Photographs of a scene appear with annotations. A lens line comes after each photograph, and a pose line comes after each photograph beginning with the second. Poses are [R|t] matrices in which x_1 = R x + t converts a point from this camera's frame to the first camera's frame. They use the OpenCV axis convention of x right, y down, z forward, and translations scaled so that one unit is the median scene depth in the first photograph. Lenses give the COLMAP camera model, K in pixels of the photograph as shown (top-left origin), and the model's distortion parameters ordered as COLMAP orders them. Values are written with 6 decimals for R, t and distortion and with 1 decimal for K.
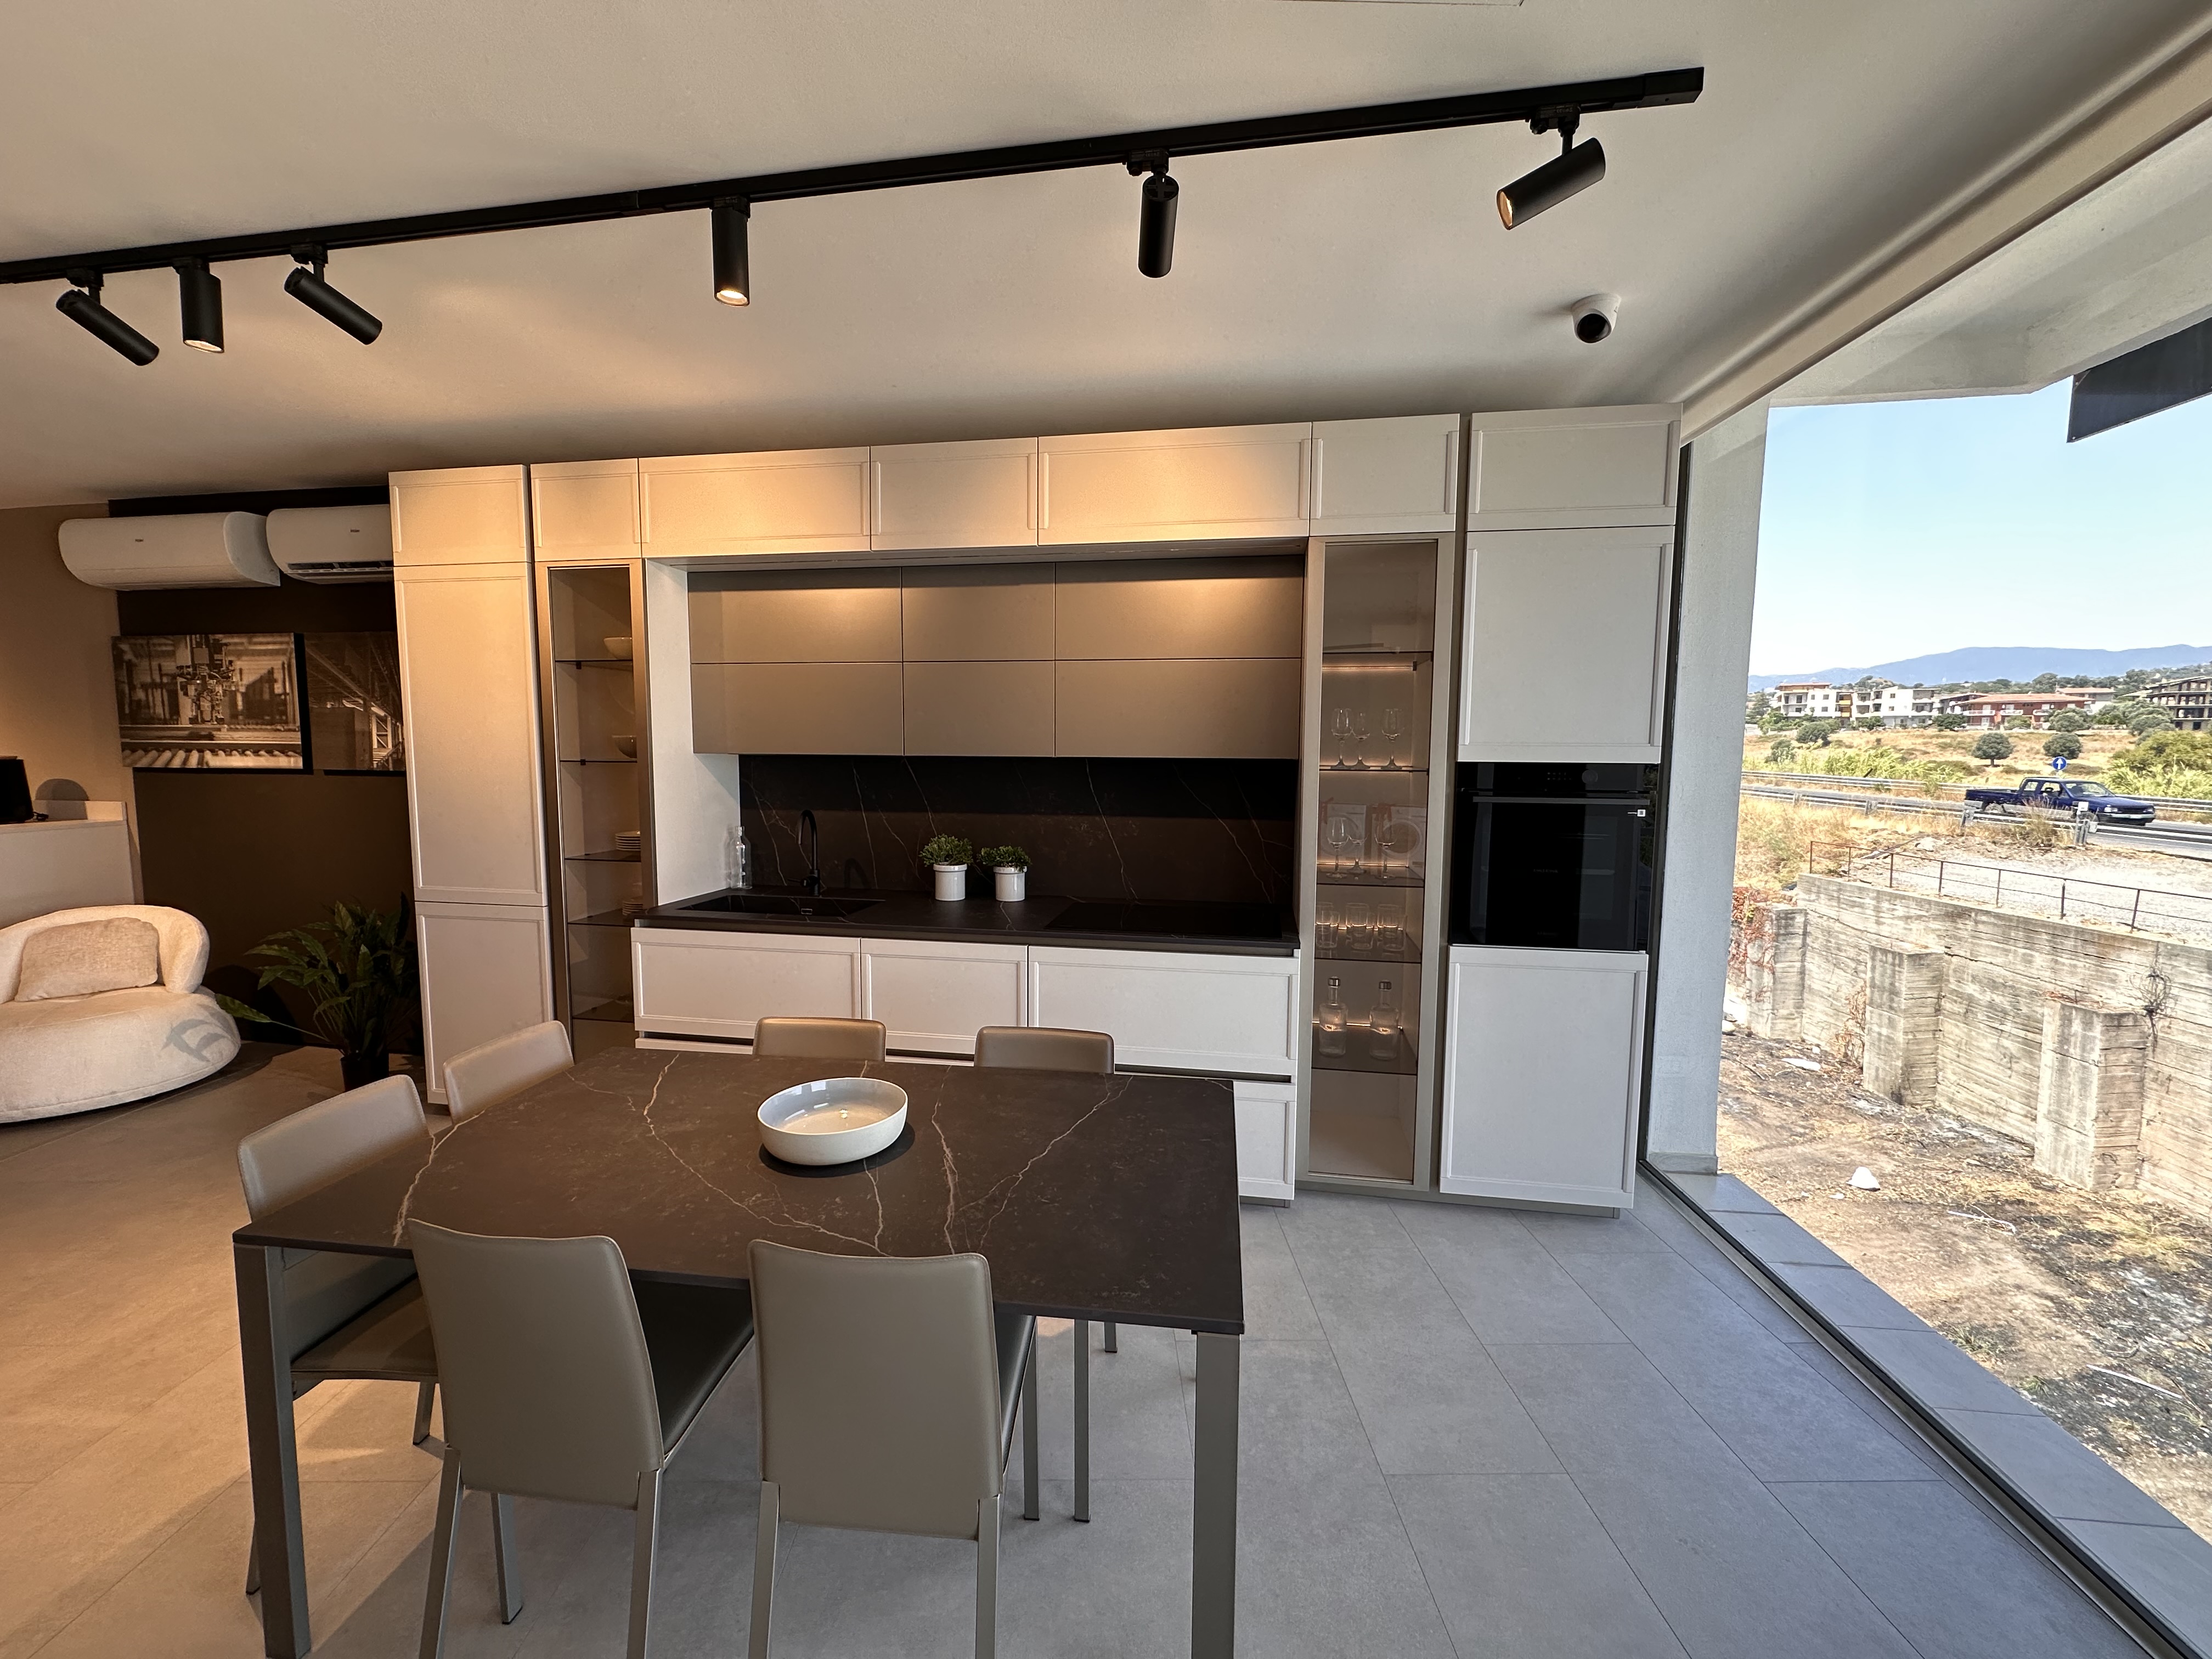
lens RADIAL K [[892.1, 0, 1104.3], [0, 892.1, 821.1], [0, 0, 1]] dist [0.000659, 0.000317]
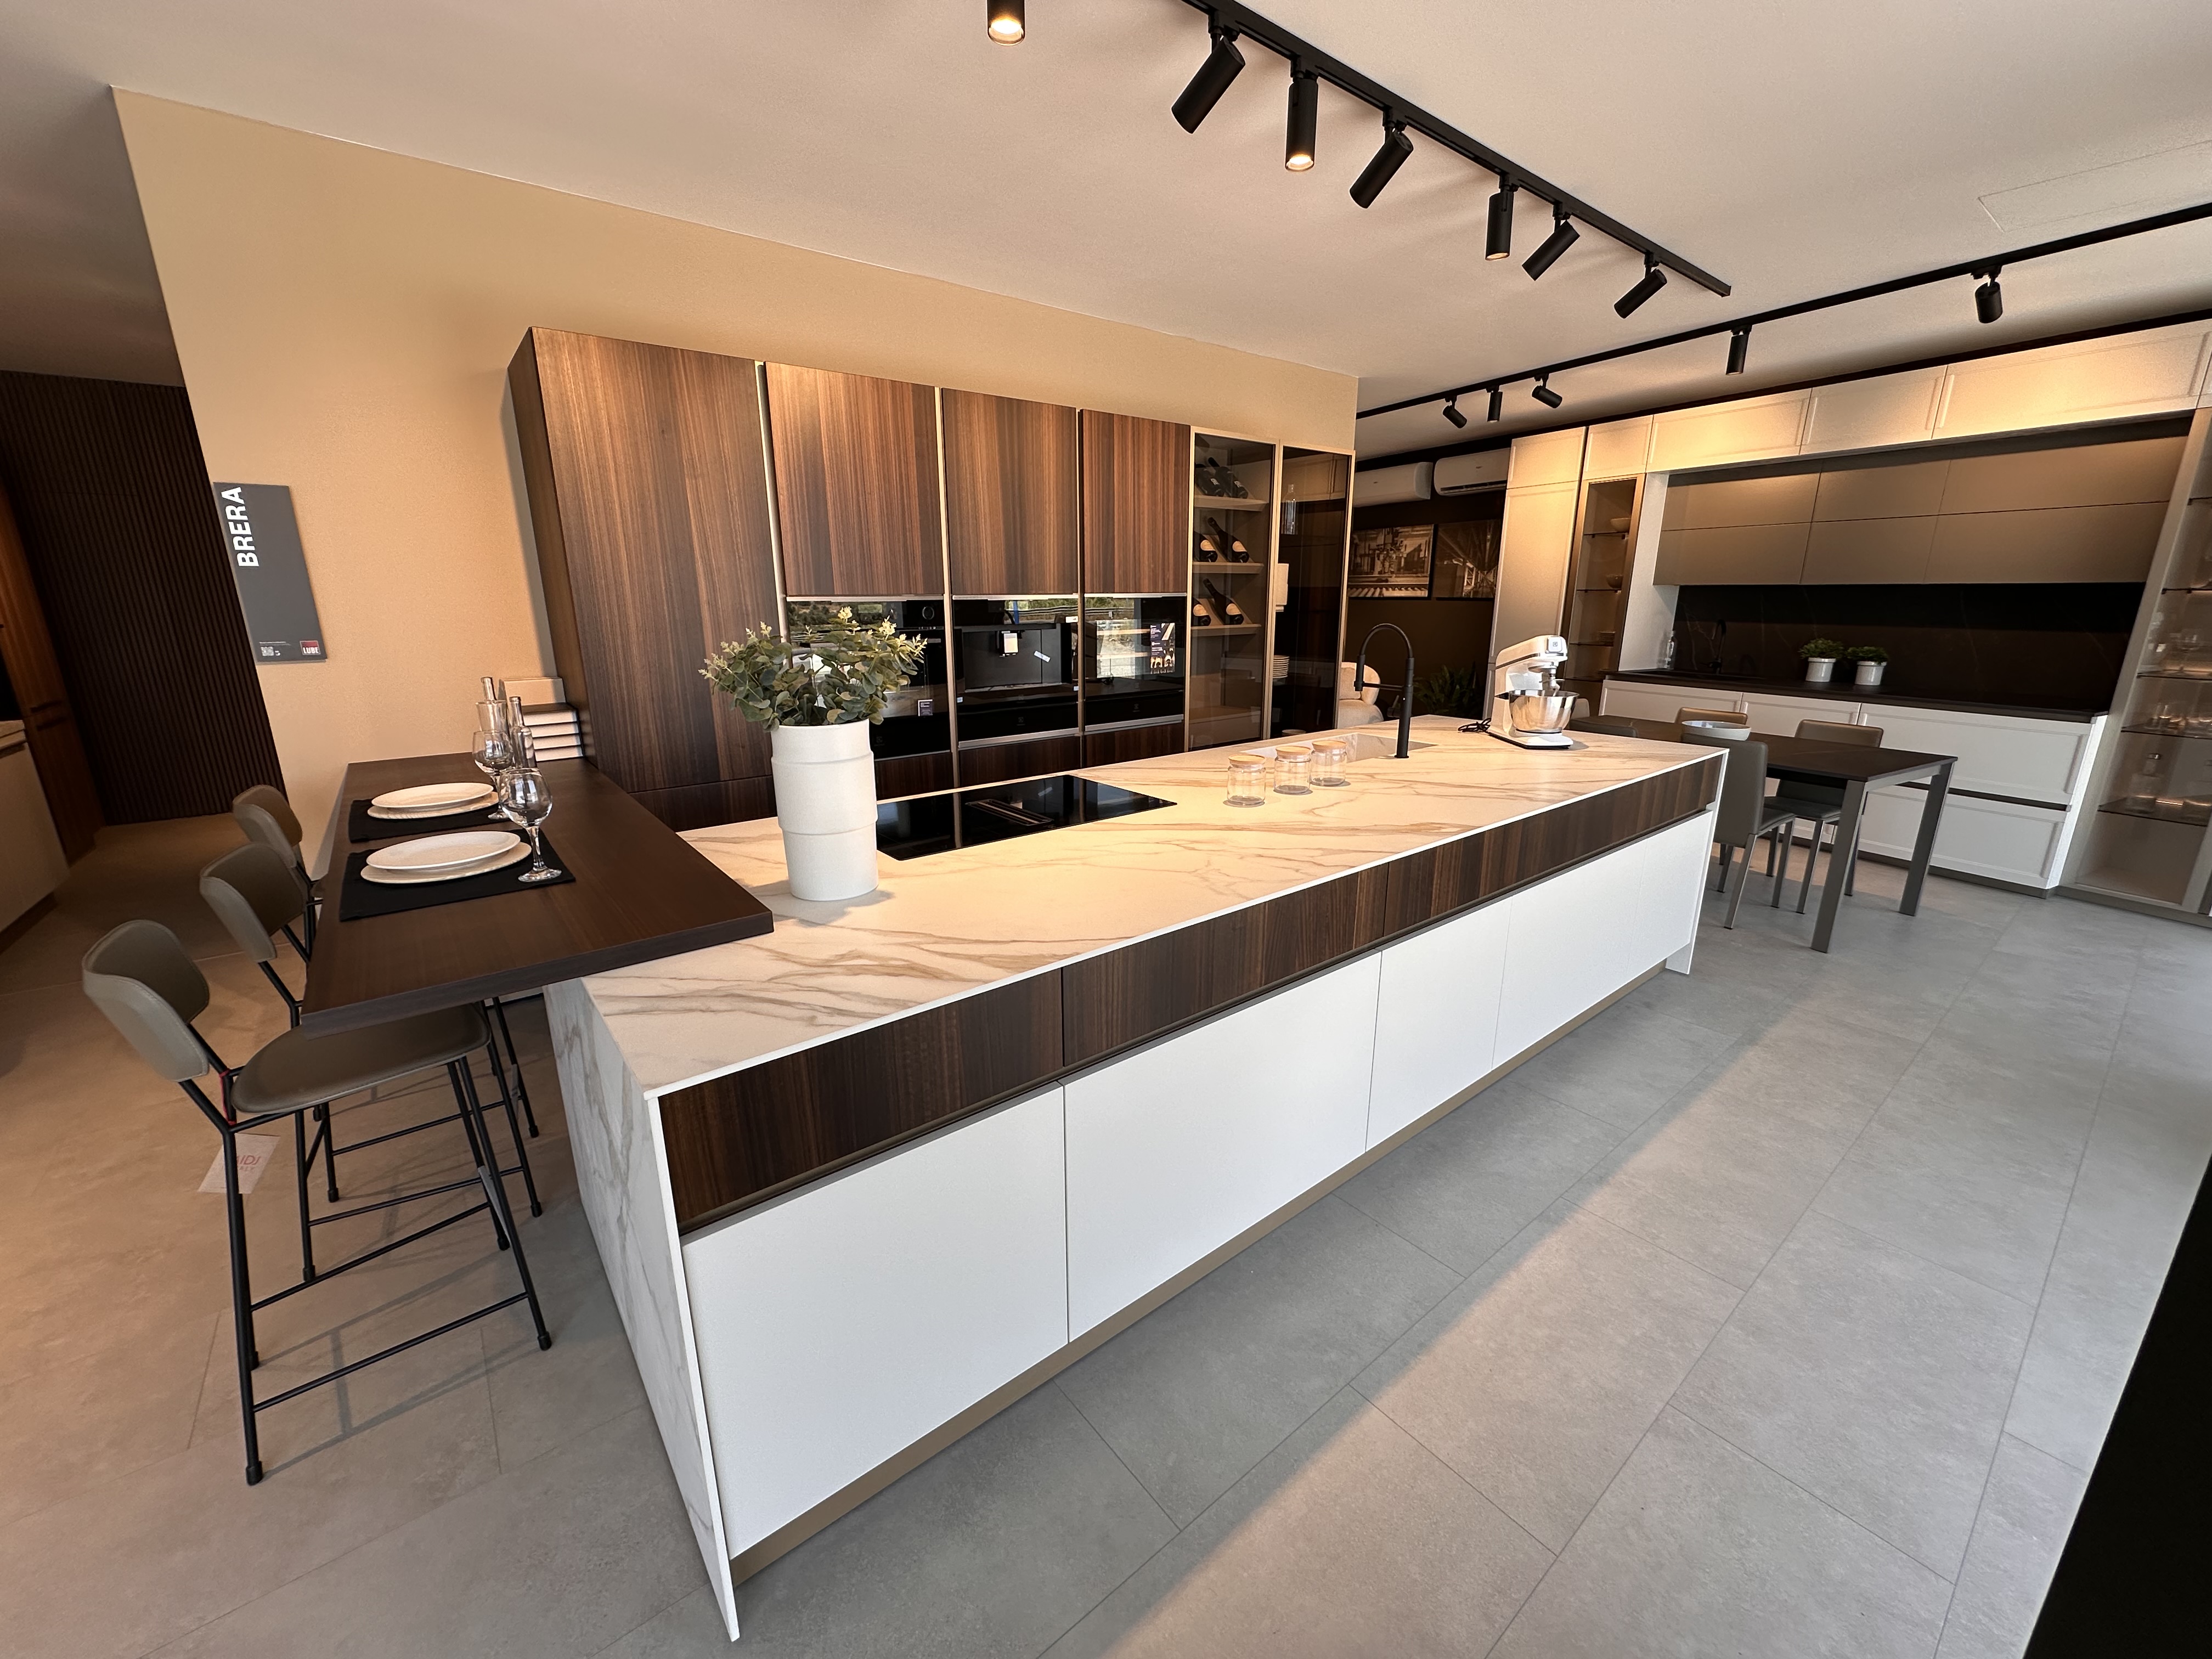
lens RADIAL K [[892.1, 0, 1104.3], [0, 892.1, 821.1], [0, 0, 1]] dist [0.000659, 0.000317]
pose [[0.611429, 0.191150, -0.767865, 0.257899], [-0.060840, 0.978868, 0.195232, 0.083787], [0.788957, -0.072653, 0.610138, -0.785030]]
